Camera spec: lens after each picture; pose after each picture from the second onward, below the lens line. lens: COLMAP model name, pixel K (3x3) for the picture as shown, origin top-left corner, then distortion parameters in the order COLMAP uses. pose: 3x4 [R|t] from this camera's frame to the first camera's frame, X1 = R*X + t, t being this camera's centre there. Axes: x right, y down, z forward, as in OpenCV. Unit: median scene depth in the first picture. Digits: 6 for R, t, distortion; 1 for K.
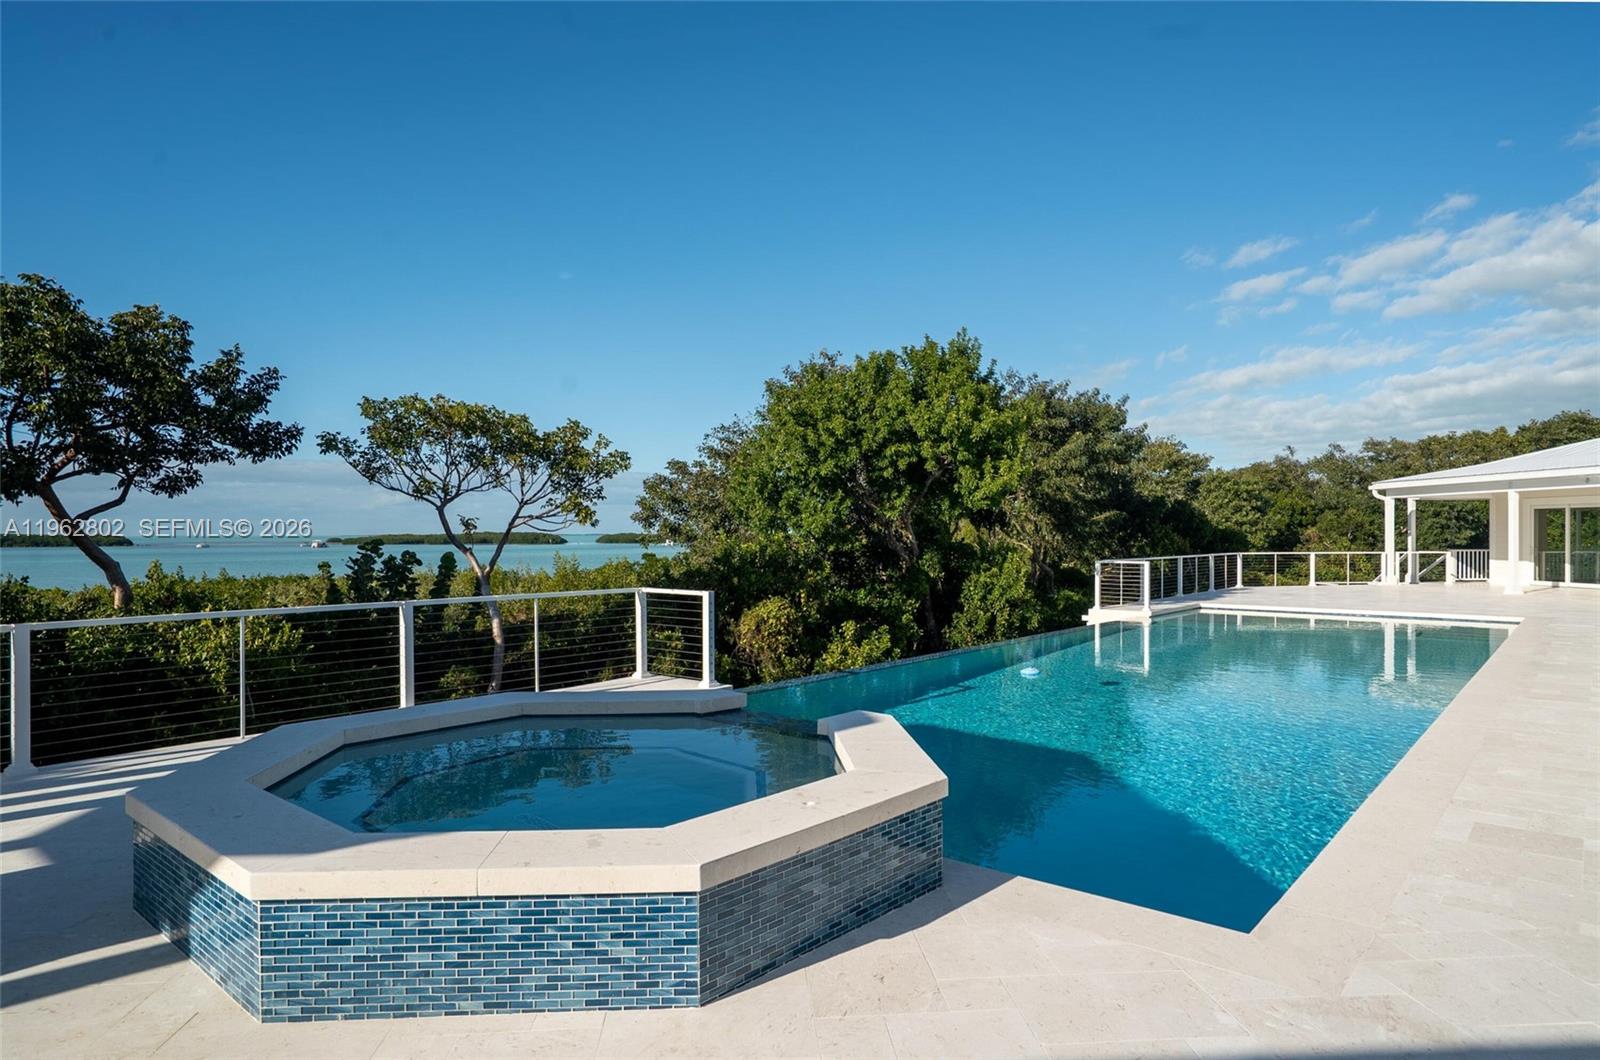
lens RADIAL K [[949.0, 0, 839.5], [0, 949.0, 535.5], [0, 0, 1]] dist [-0.012081, 0.000035]
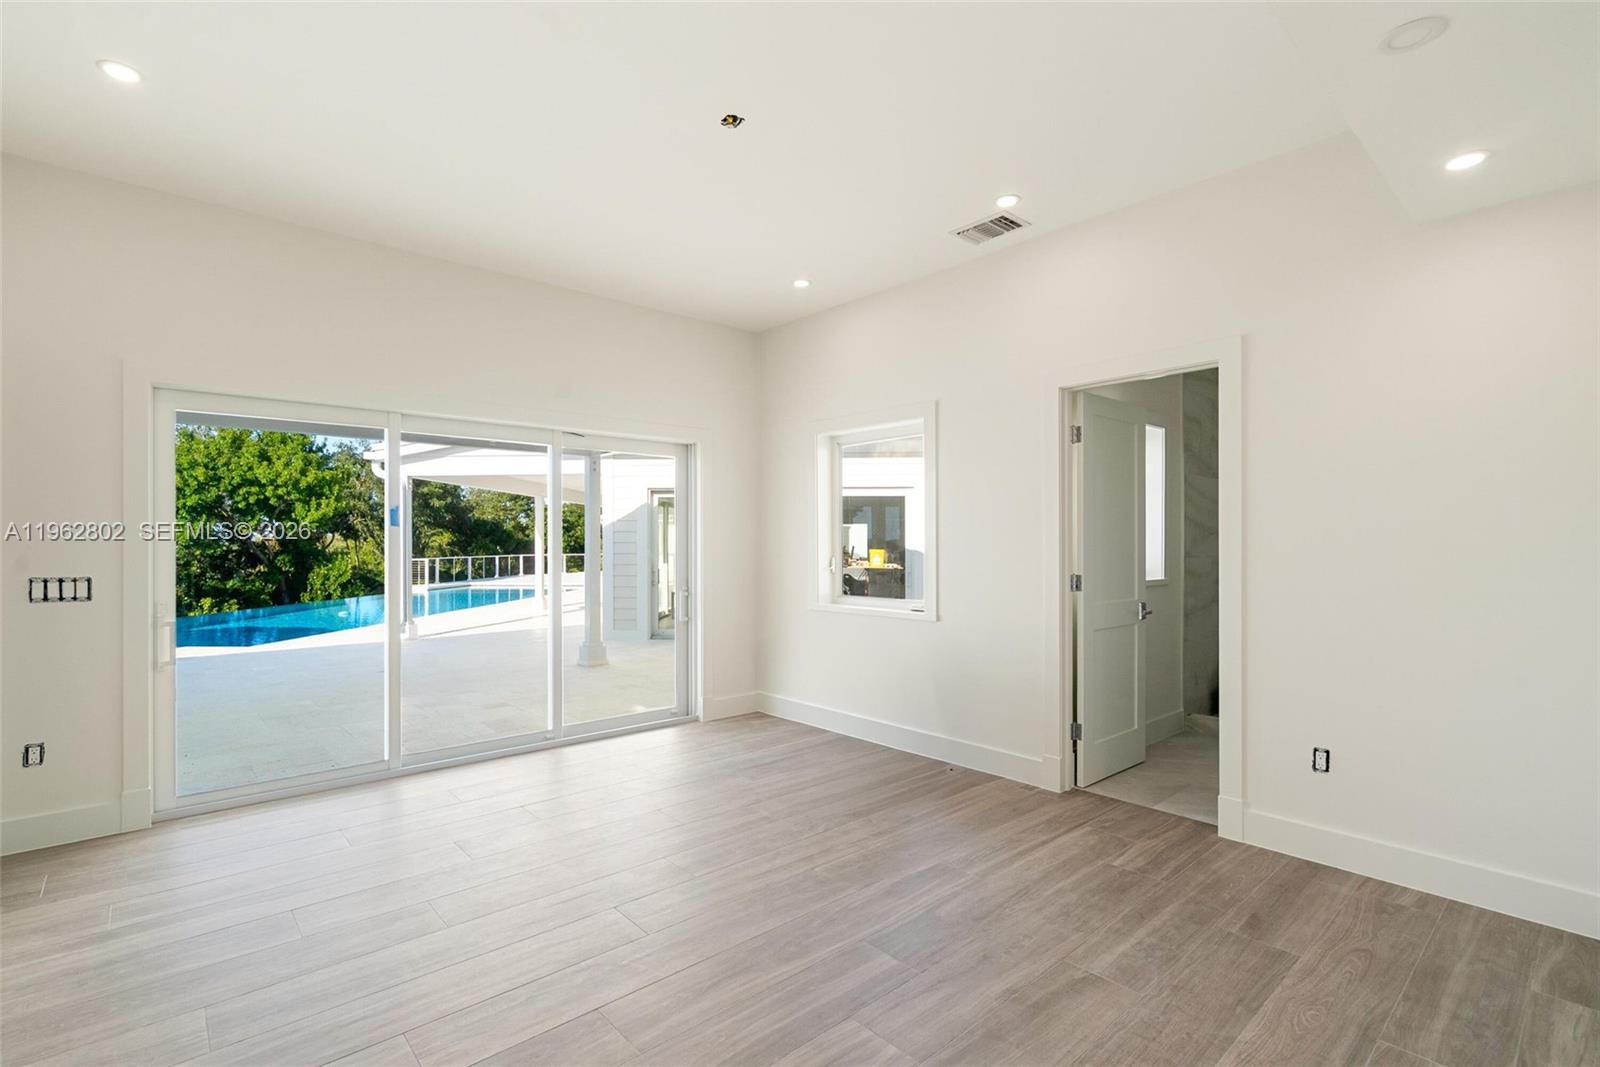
lens RADIAL K [[734.9, 0, 794.5], [0, 734.9, 538.2], [0, 0, 1]] dist [-0.003507, -0.000155]
pose [[0.827203, 0.005852, 0.561872, 0.124714], [-0.000778, 0.999957, -0.009270, 0.000802], [-0.561902, 0.007231, 0.827172, -0.526381]]
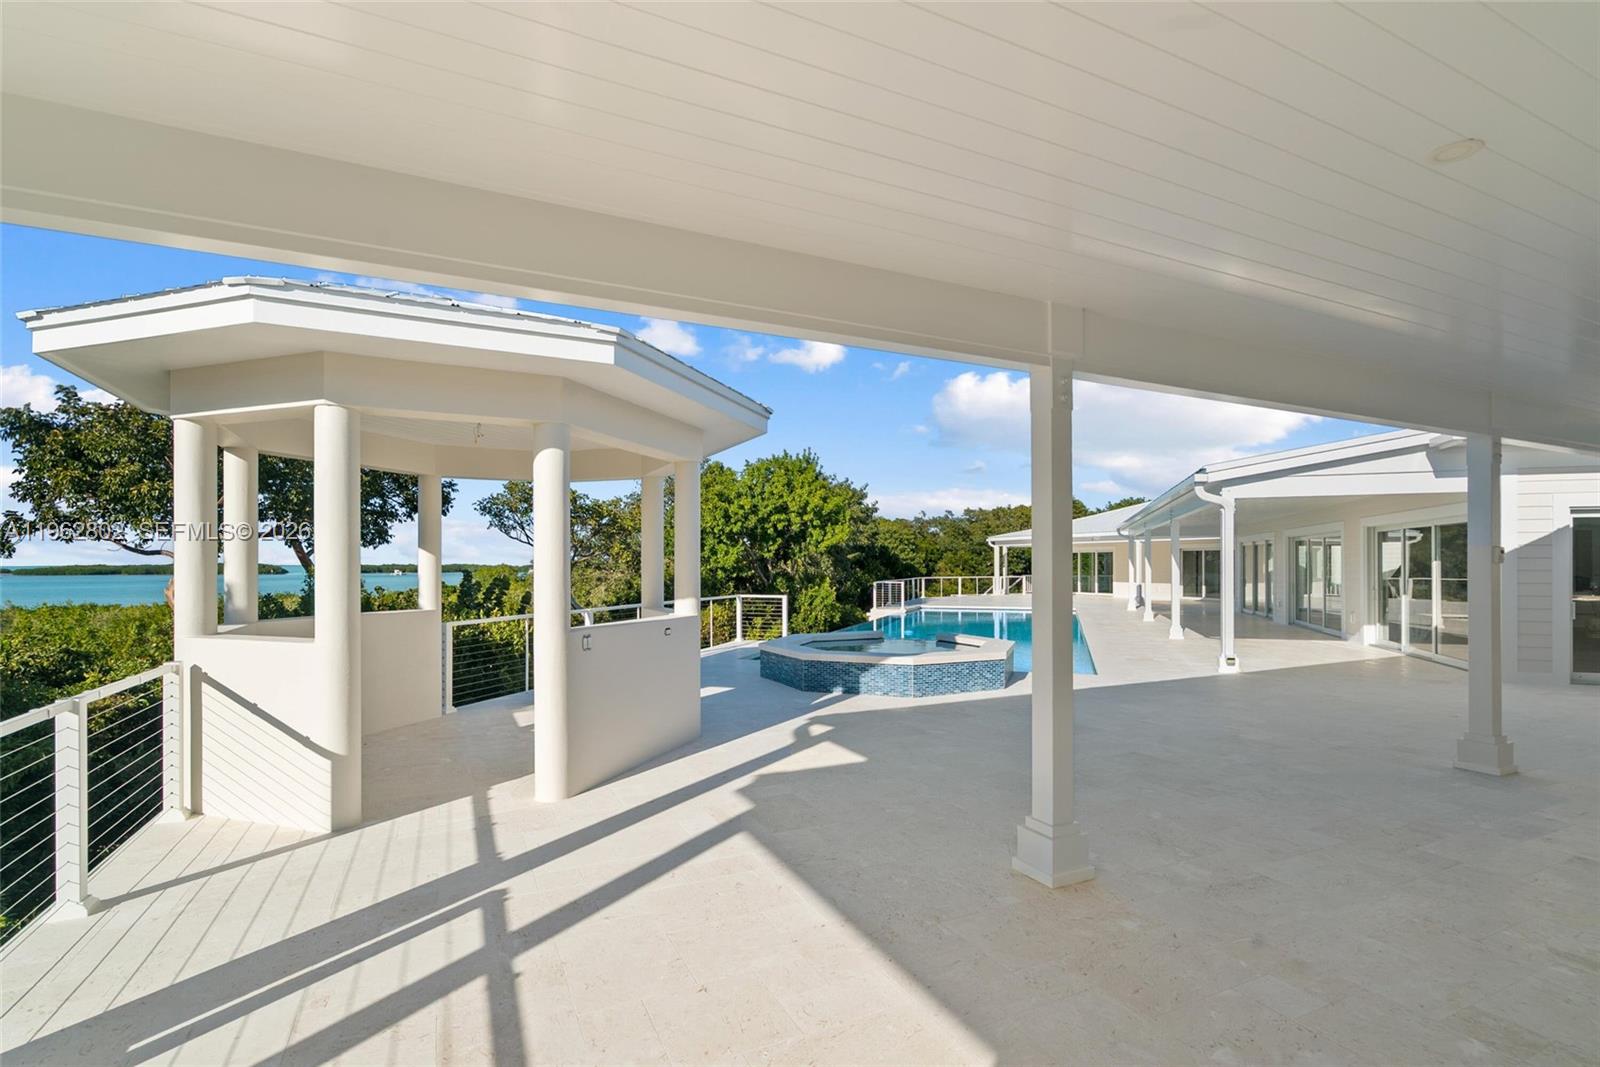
lens RADIAL K [[734.9, 0, 833.2], [0, 734.9, 561.9], [0, 0, 1]] dist [-0.003507, -0.000155]
pose [[0.930283, 0.001829, 0.366838, -0.323143], [0.000269, 0.999984, -0.005667, -0.002718], [-0.366842, 0.005370, 0.930268, -0.266822]]
